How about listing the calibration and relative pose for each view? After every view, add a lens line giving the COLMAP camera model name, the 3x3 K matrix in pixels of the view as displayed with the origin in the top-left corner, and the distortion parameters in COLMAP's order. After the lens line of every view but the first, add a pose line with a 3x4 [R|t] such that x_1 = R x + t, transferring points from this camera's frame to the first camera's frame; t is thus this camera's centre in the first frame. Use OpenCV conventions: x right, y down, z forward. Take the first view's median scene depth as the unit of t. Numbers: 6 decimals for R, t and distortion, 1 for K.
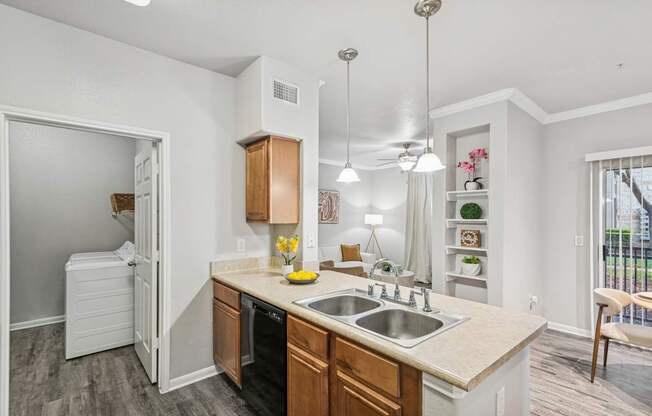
lens RADIAL K [[301.4, 0, 318.2], [0, 301.4, 215.2], [0, 0, 1]] dist [-0.001458, -0.000125]
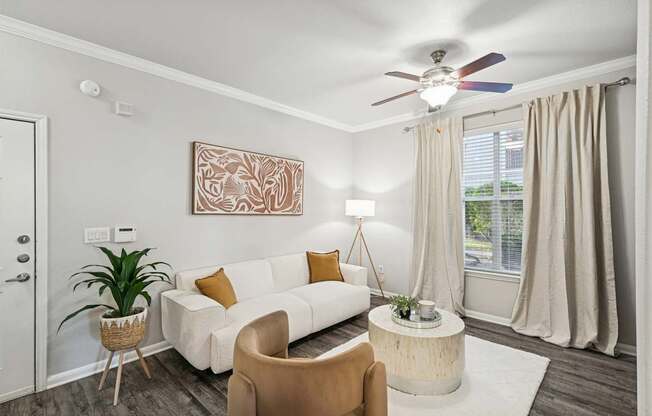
lens RADIAL K [[301.4, 0, 318.2], [0, 301.4, 215.2], [0, 0, 1]] dist [-0.001458, -0.000125]
pose [[0.994249, -0.011403, 0.106484, 0.035039], [0.008255, 0.999517, 0.029957, 0.009895], [-0.106774, -0.028906, 0.993863, 0.413327]]
